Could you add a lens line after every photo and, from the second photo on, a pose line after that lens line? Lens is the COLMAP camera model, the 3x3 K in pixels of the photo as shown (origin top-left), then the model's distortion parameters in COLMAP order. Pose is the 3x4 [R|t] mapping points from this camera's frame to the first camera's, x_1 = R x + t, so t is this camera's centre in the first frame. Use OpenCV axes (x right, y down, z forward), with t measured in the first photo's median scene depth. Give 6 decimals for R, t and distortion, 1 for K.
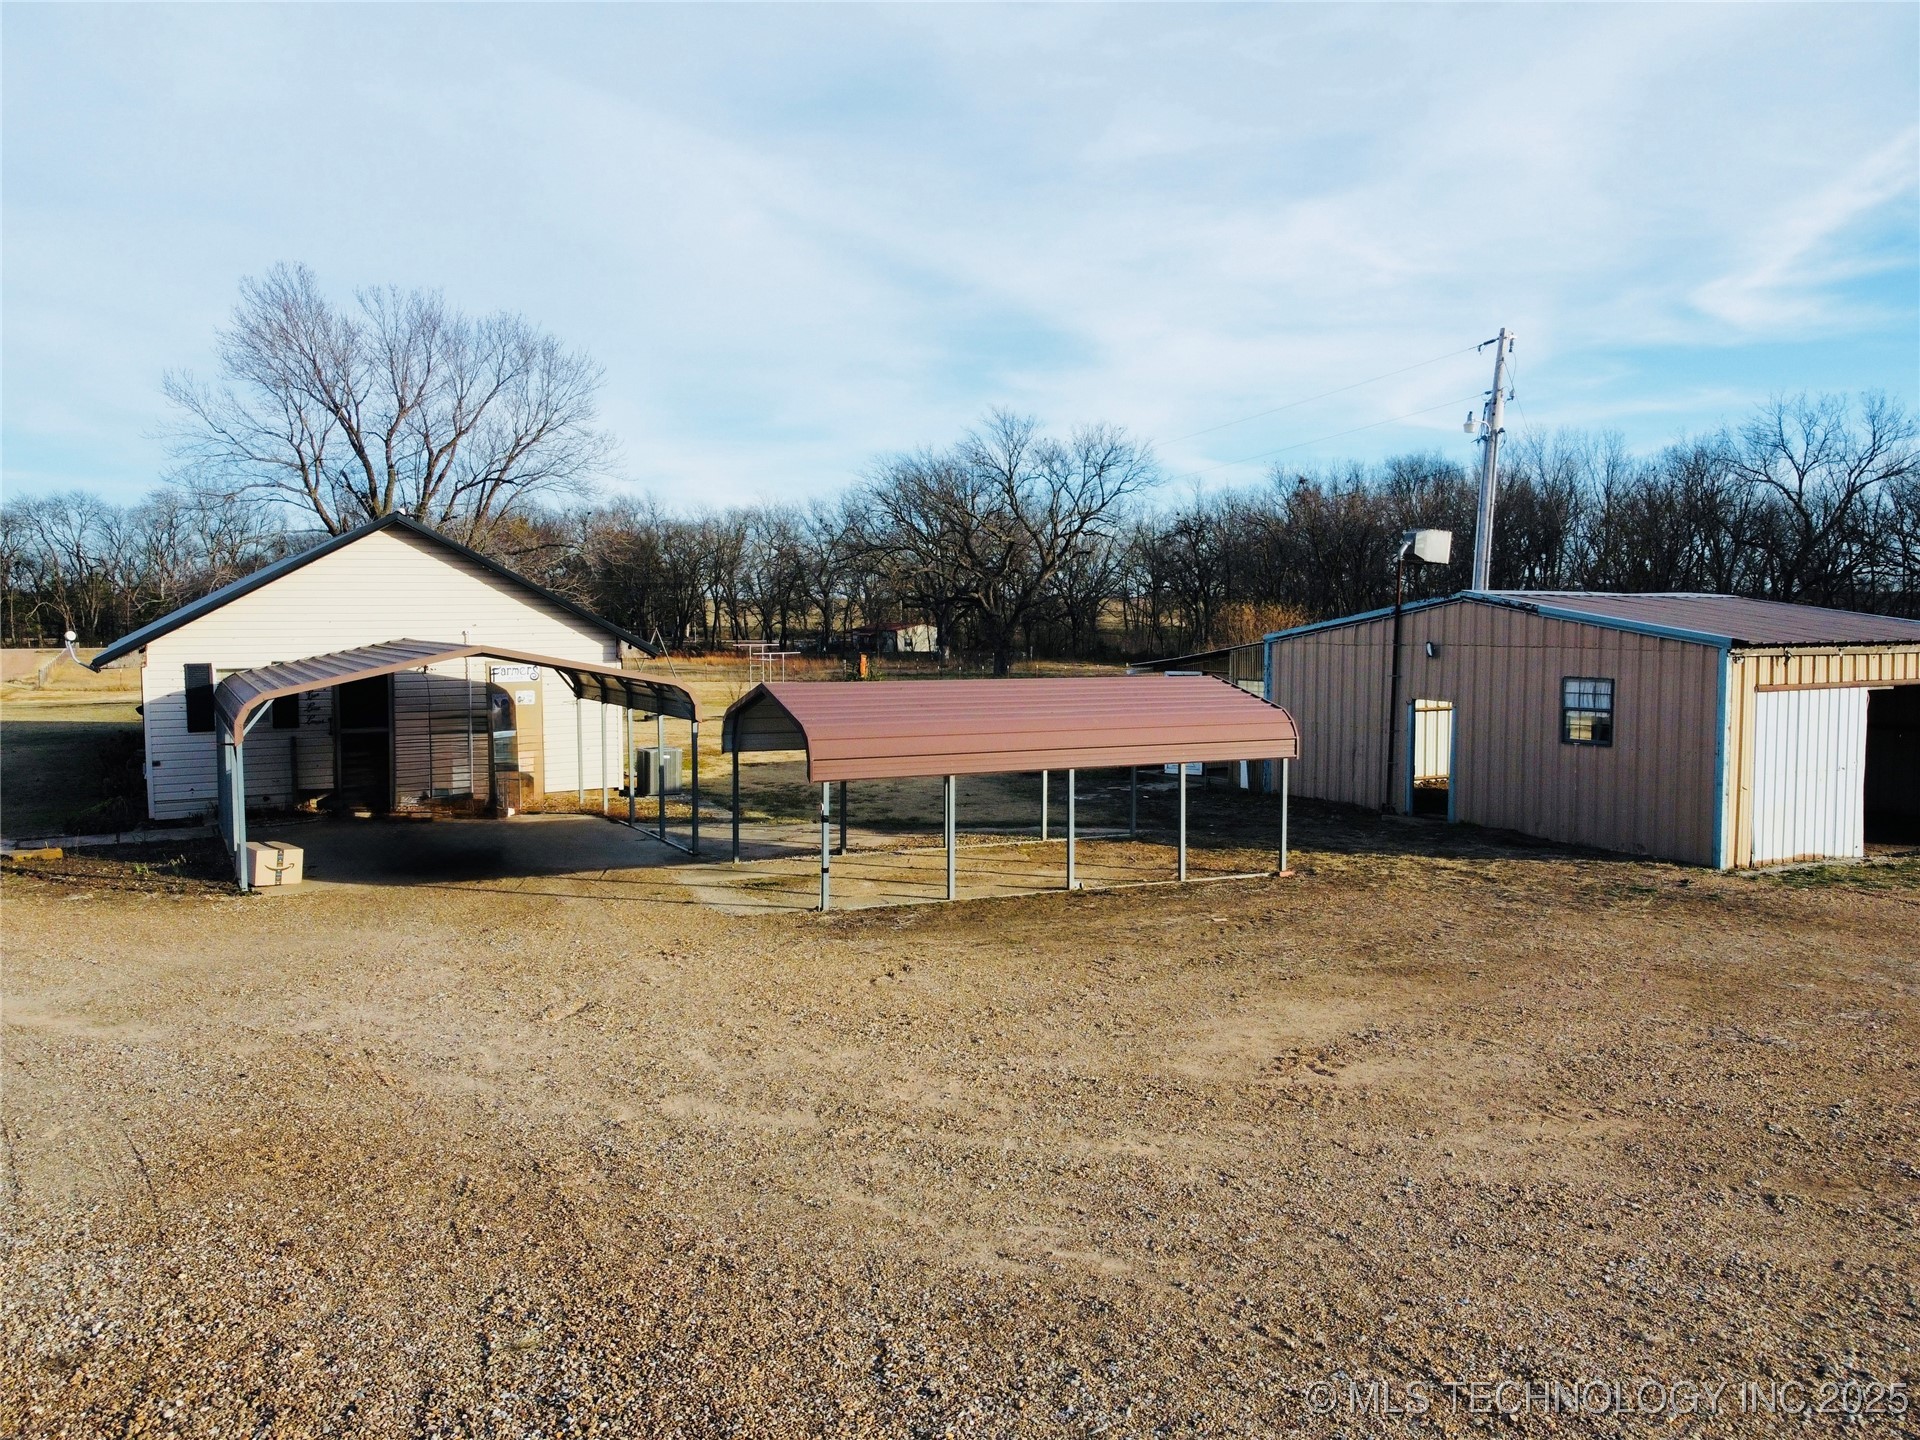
lens RADIAL K [[1443.8, 0, 960.0], [0, 1443.8, 720.0], [0, 0, 1]] dist [0.003213, -0.001651]
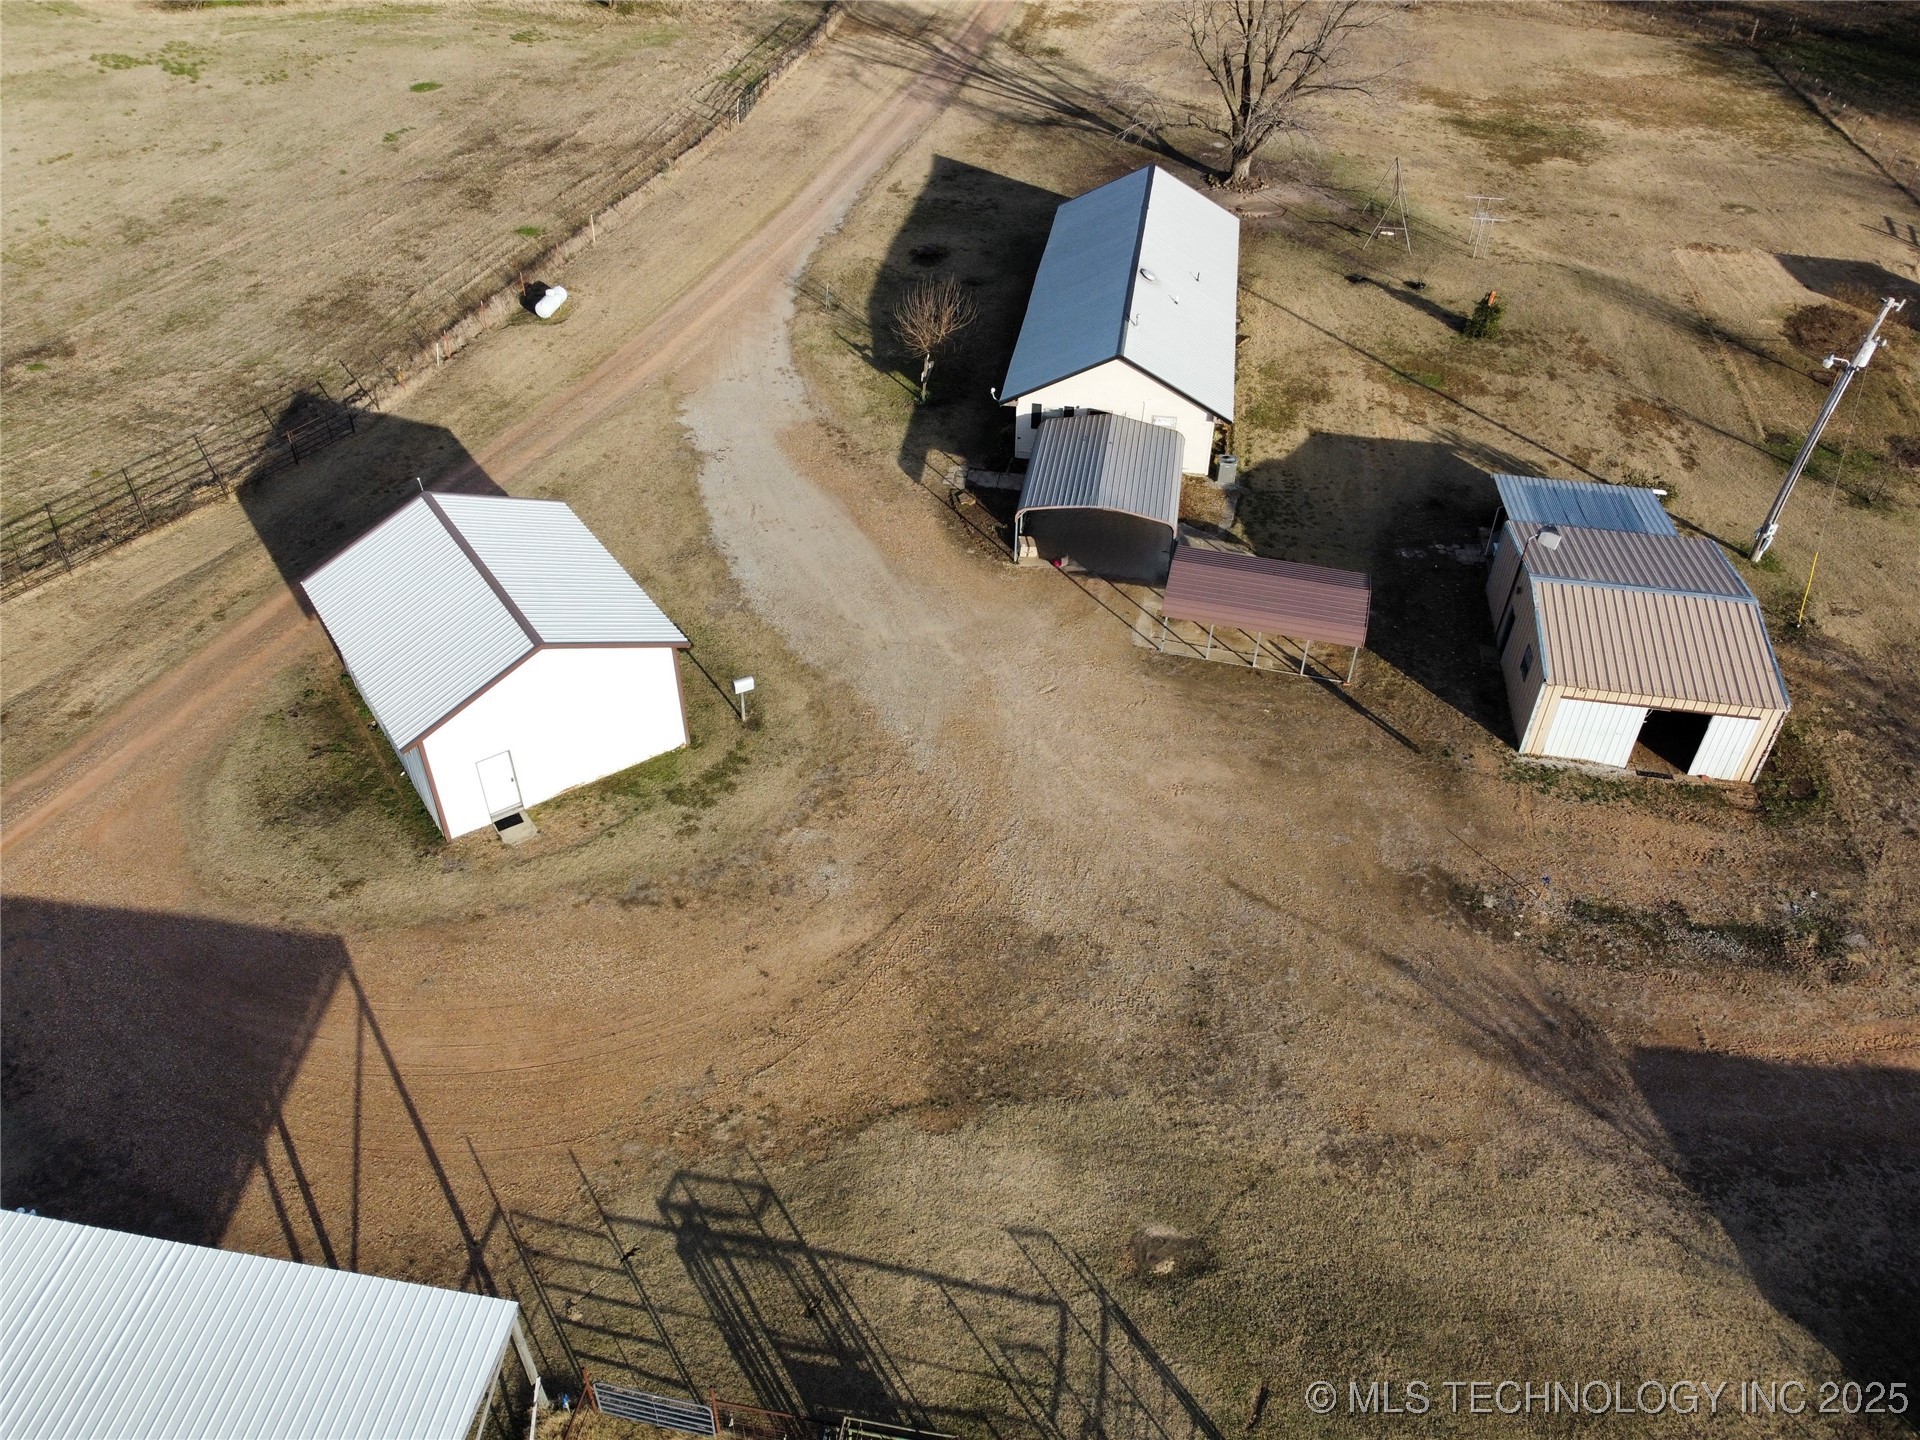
lens RADIAL K [[1443.8, 0, 960.0], [0, 1443.8, 720.0], [0, 0, 1]] dist [0.003213, -0.001651]
pose [[0.784001, 0.408044, -0.467805, 1.089246], [-0.058298, 0.798670, 0.598939, -1.597528], [0.618016, -0.442297, 0.649946, -1.337768]]
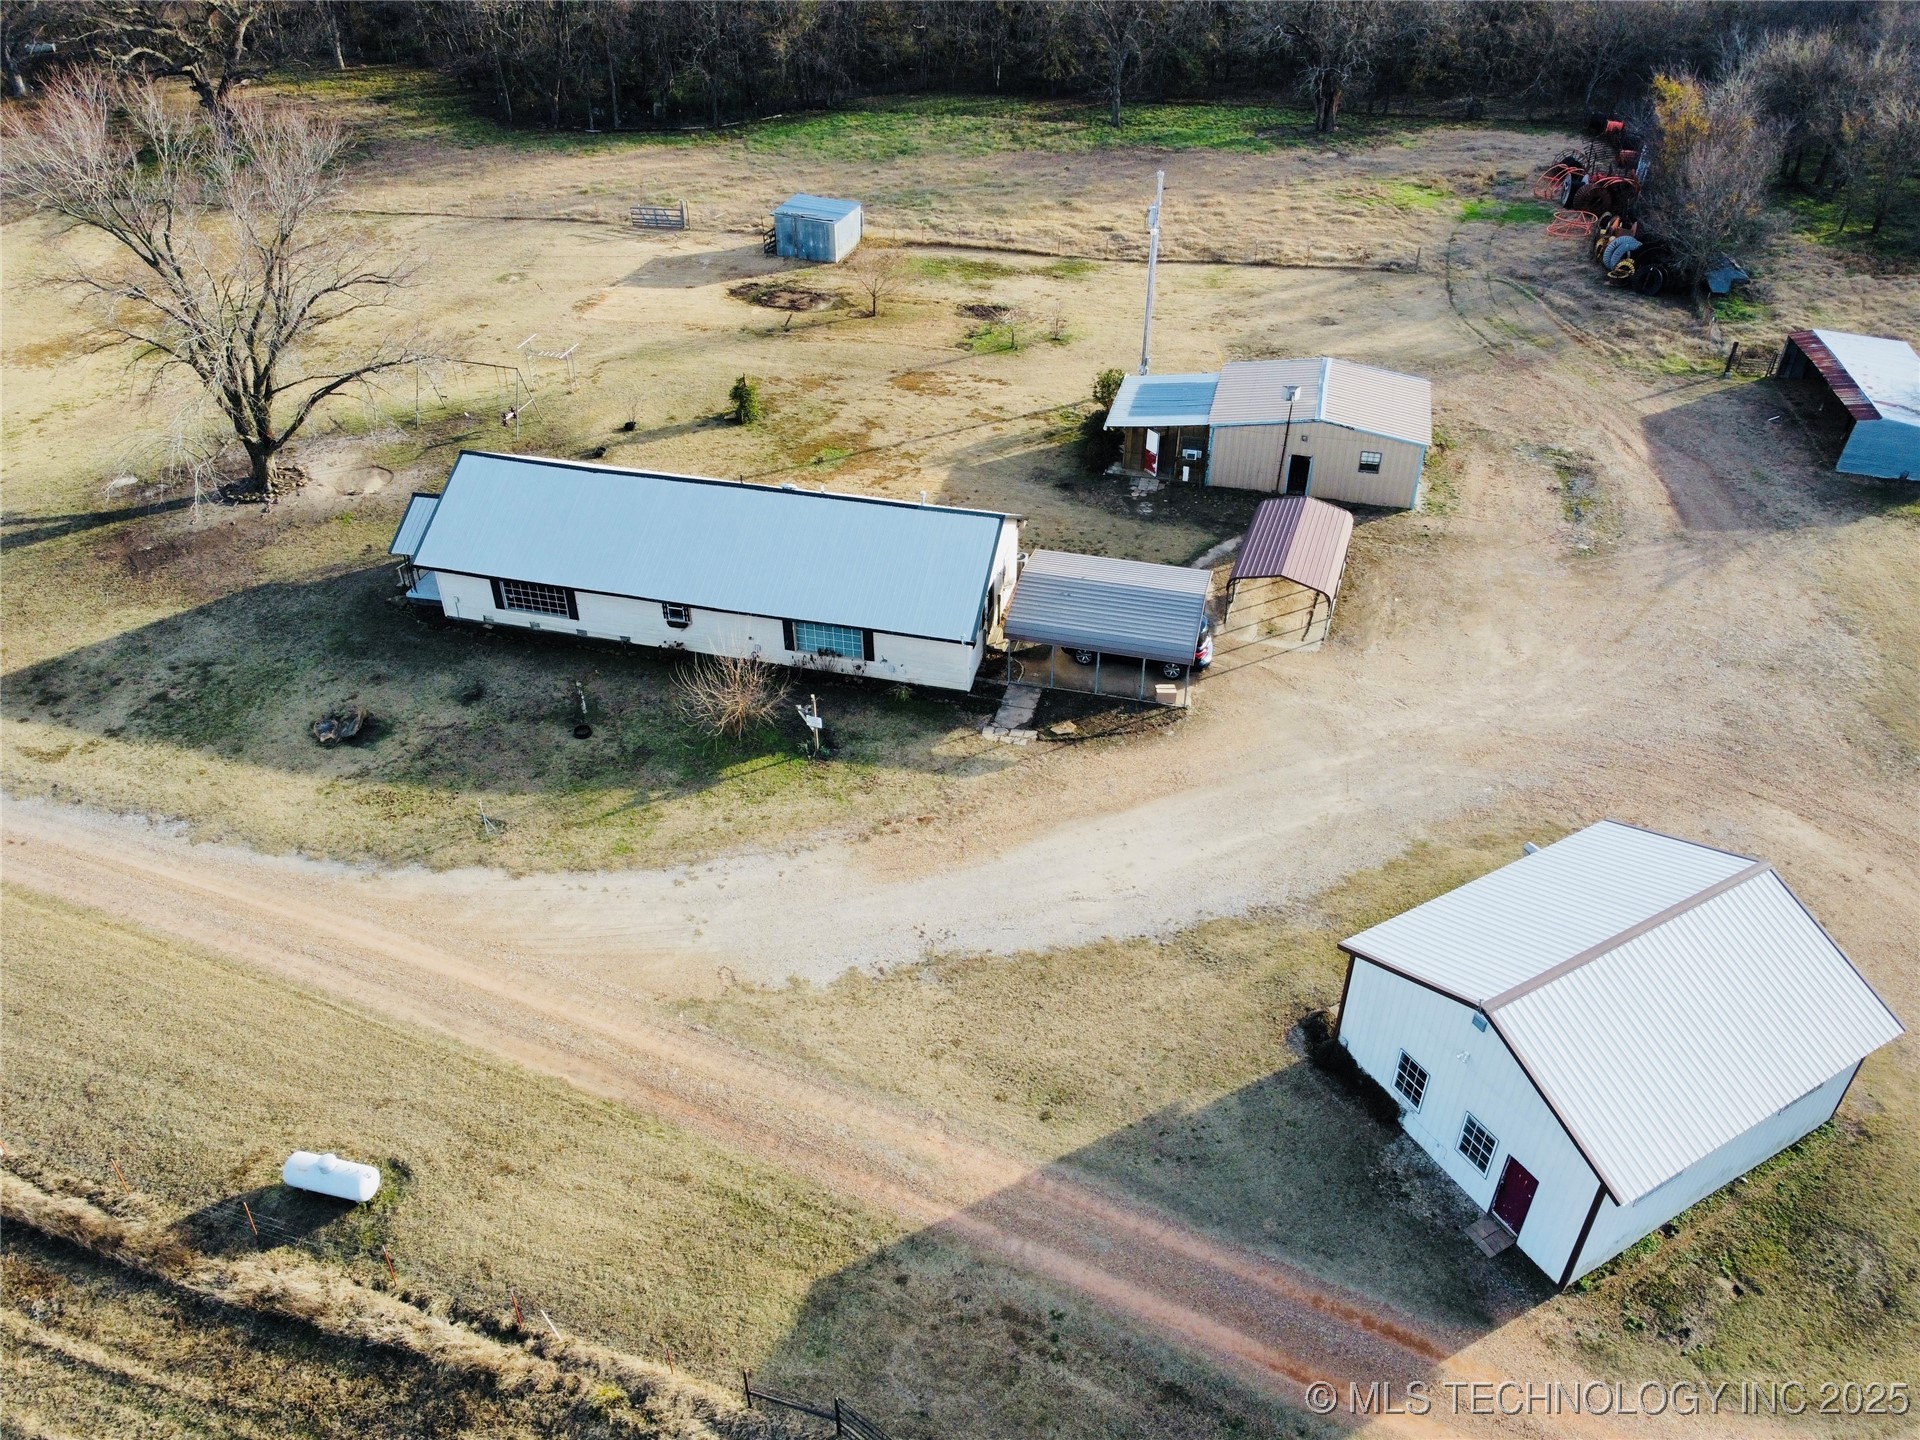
lens RADIAL K [[1443.8, 0, 960.0], [0, 1443.8, 720.0], [0, 0, 1]] dist [0.003213, -0.001651]
pose [[0.684809, -0.430028, 0.588314, -2.814153], [0.050991, 0.833620, 0.549980, -1.639007], [-0.726937, -0.346632, 0.592798, -0.433938]]
